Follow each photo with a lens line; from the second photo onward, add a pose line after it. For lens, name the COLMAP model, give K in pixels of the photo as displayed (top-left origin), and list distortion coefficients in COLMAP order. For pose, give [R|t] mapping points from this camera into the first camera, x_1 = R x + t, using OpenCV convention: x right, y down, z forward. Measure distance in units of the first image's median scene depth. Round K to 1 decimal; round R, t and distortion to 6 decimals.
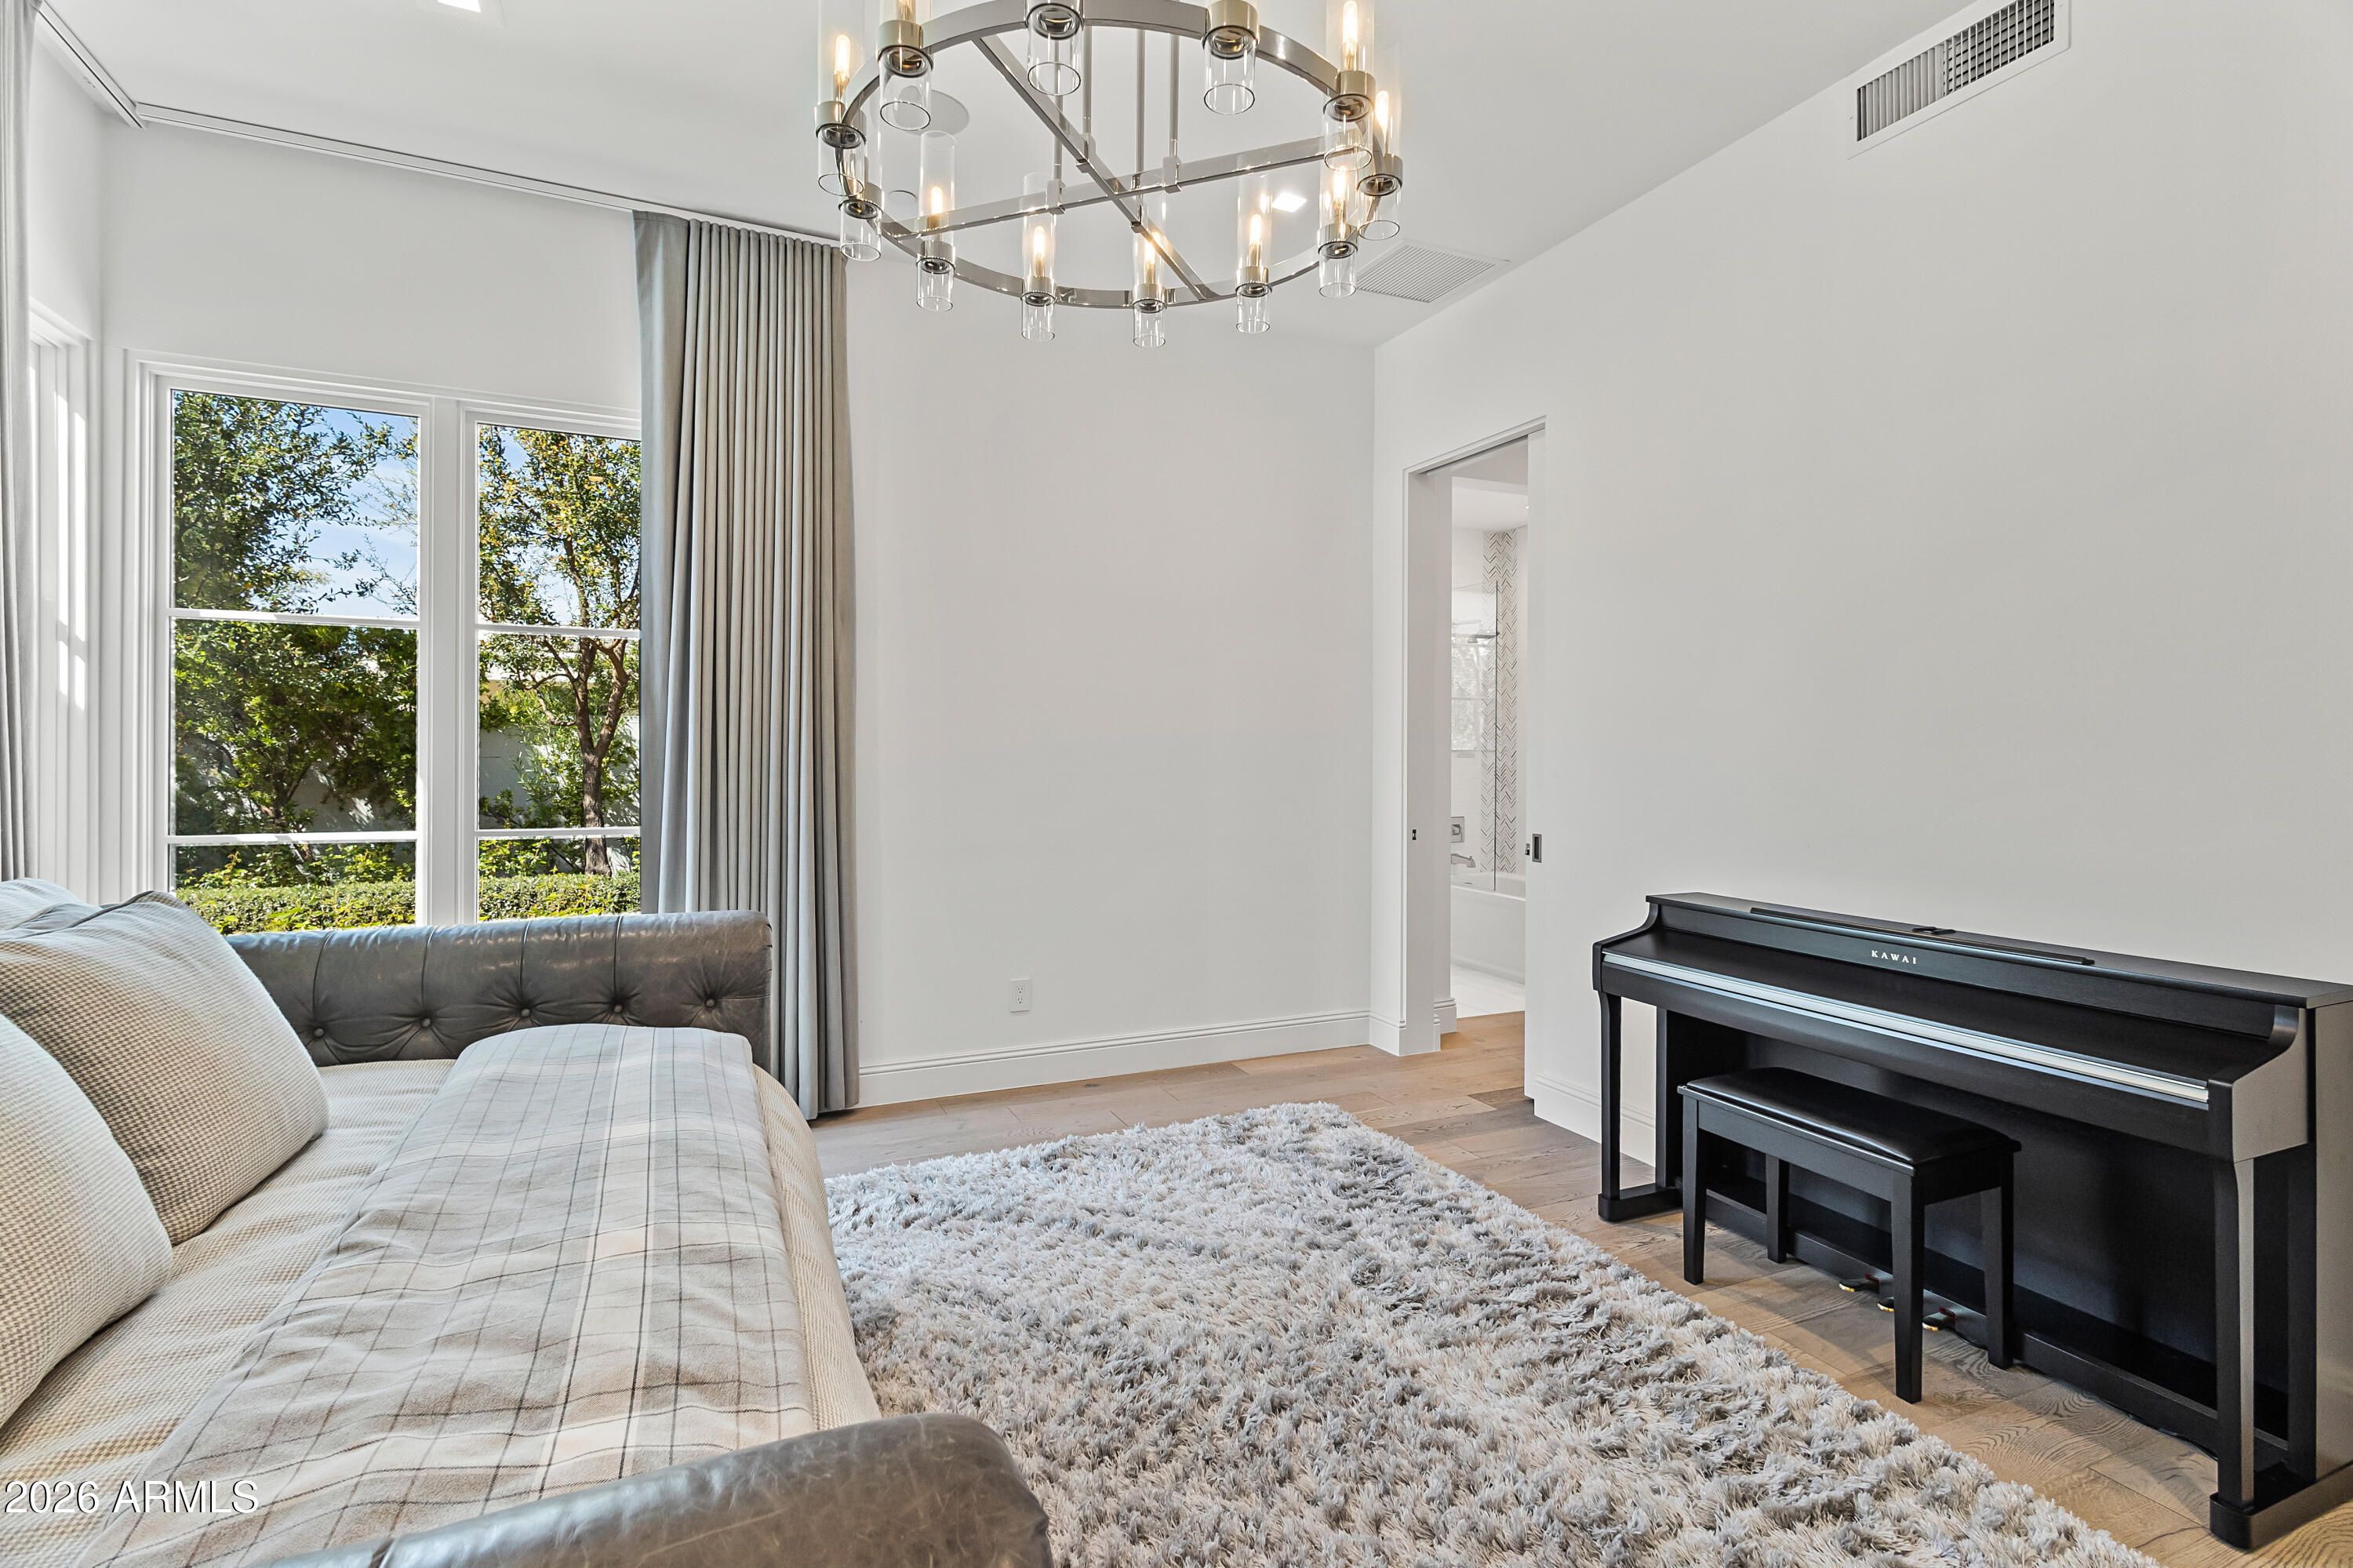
lens RADIAL K [[1092.3, 0, 1179.0], [0, 1092.3, 764.5], [0, 0, 1]] dist [0.006195, 0.000032]
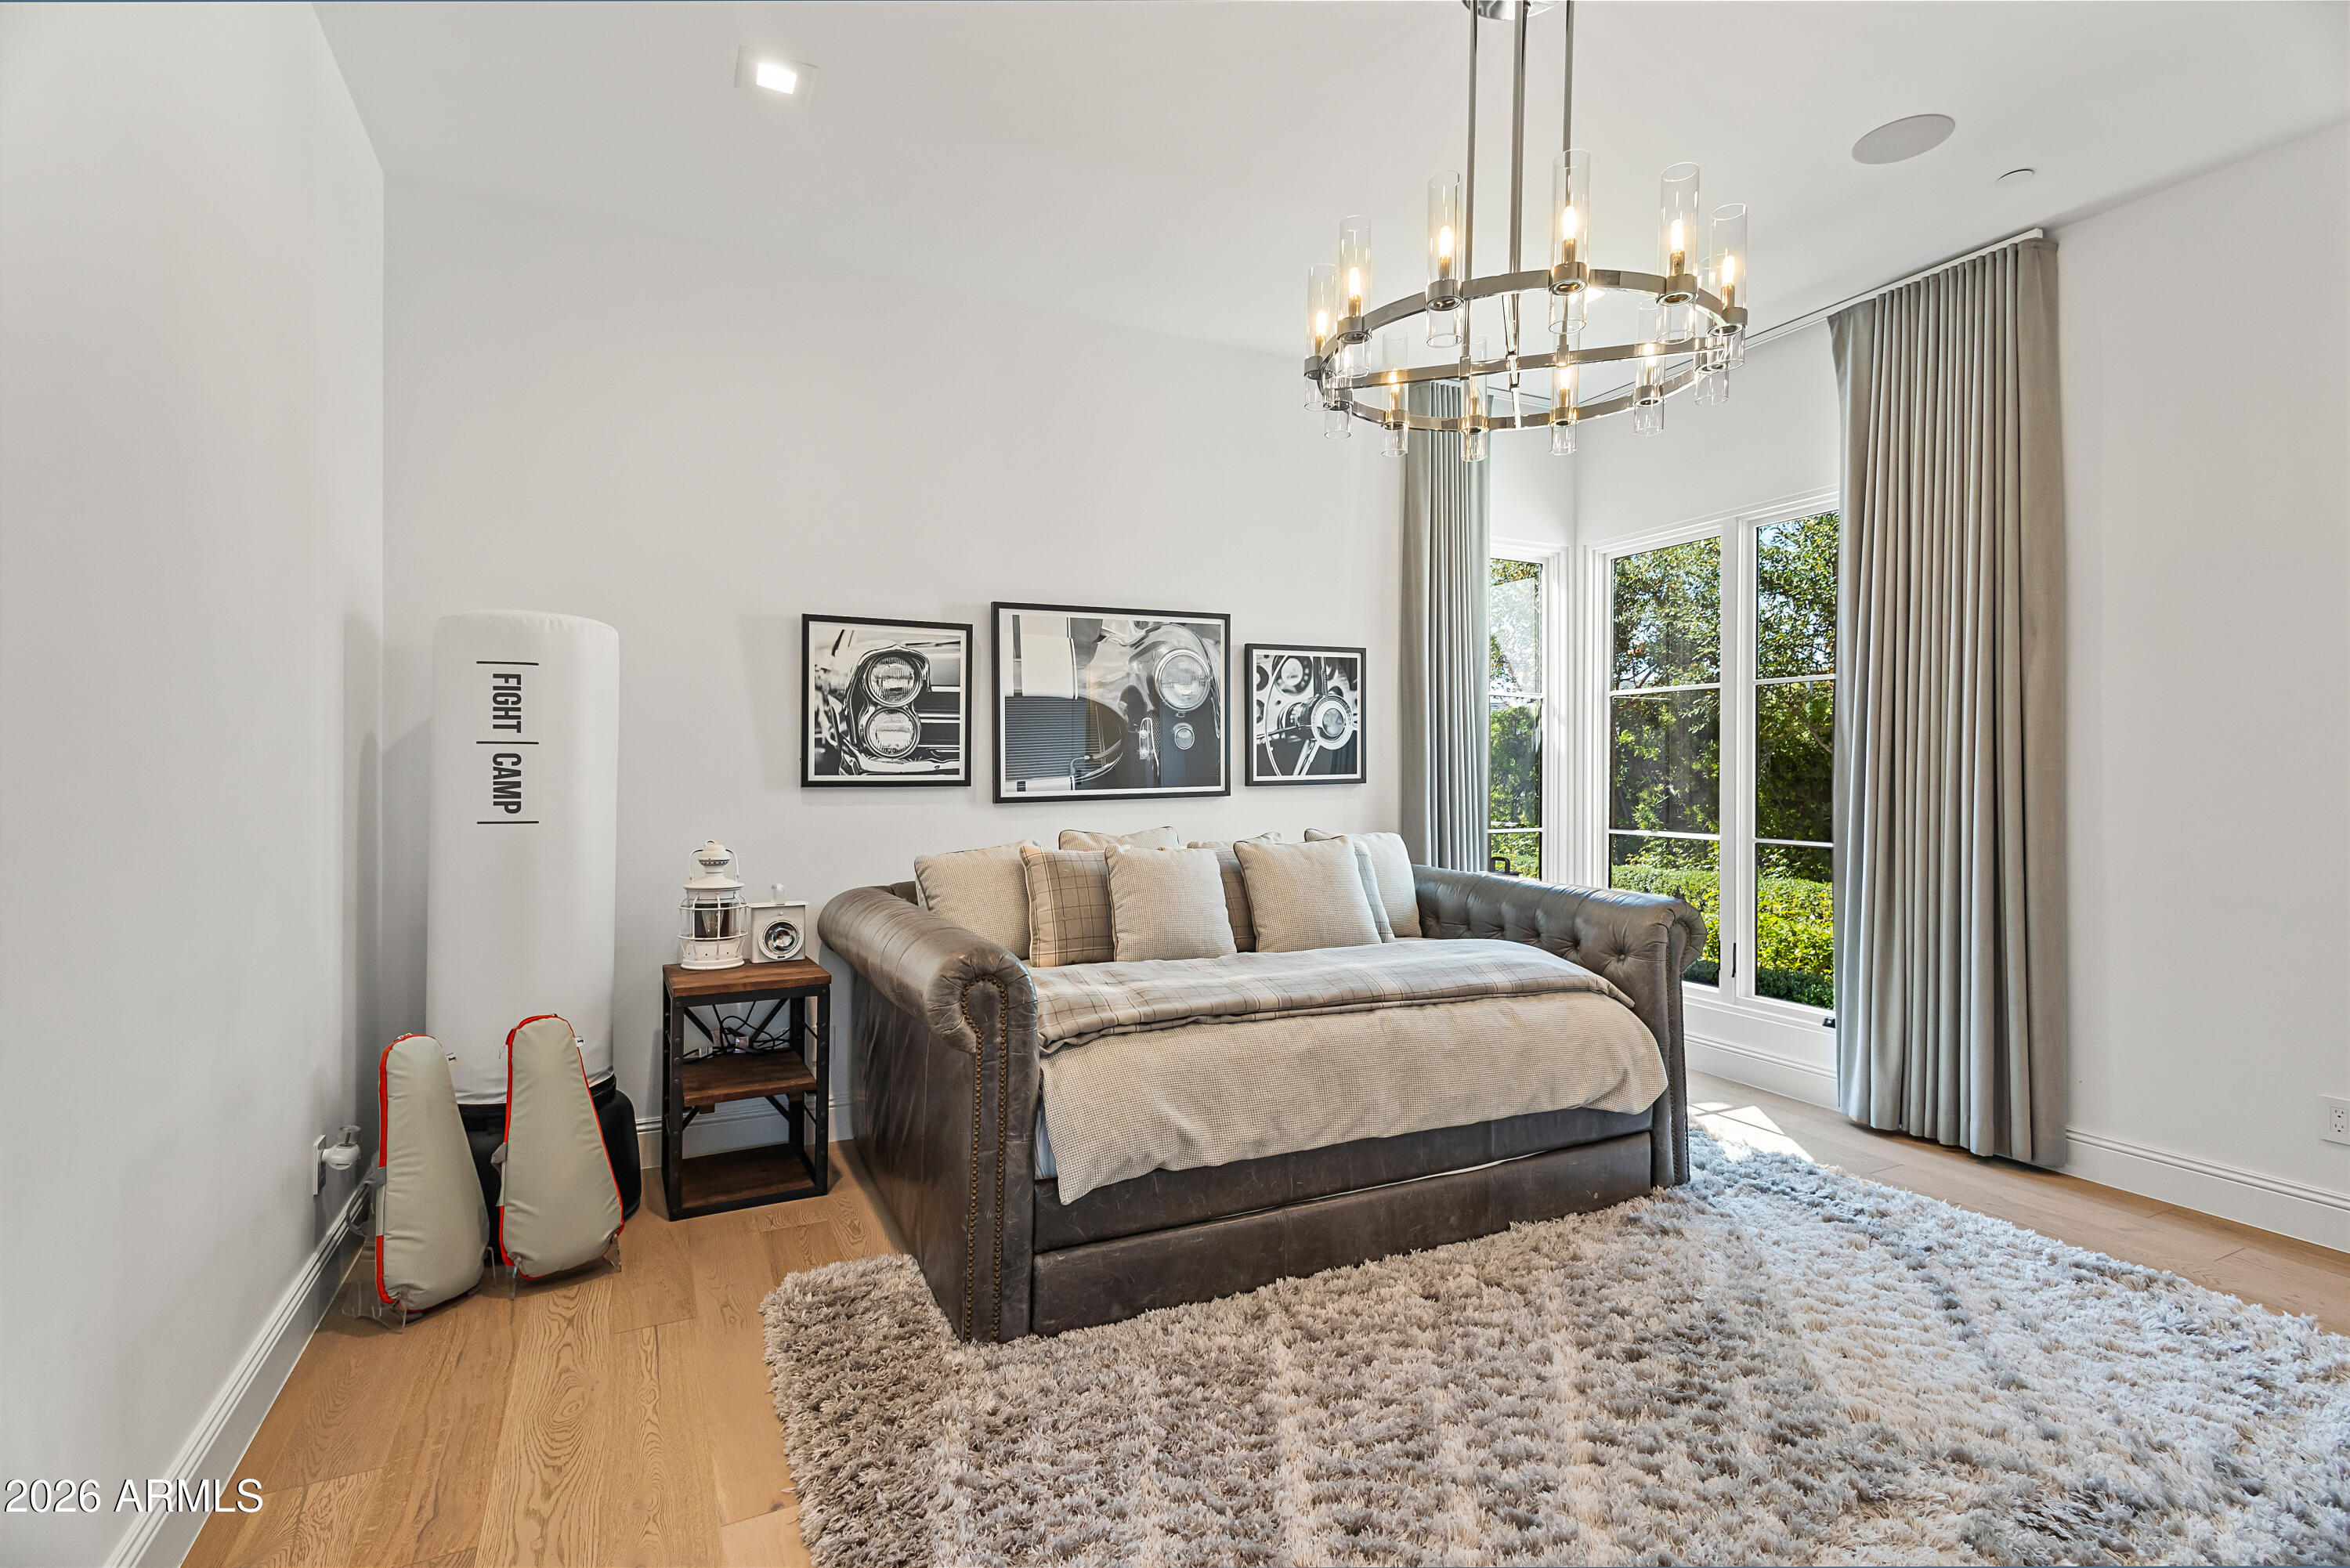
lens RADIAL K [[1090.8, 0, 1175.2], [0, 1090.8, 781.1], [0, 0, 1]] dist [0.006195, 0.000032]
pose [[0.022275, 0.000314, -0.999752, 0.716066], [-0.009760, 0.999952, 0.000096, 0.000331], [0.999704, 0.009756, 0.022277, 0.299757]]
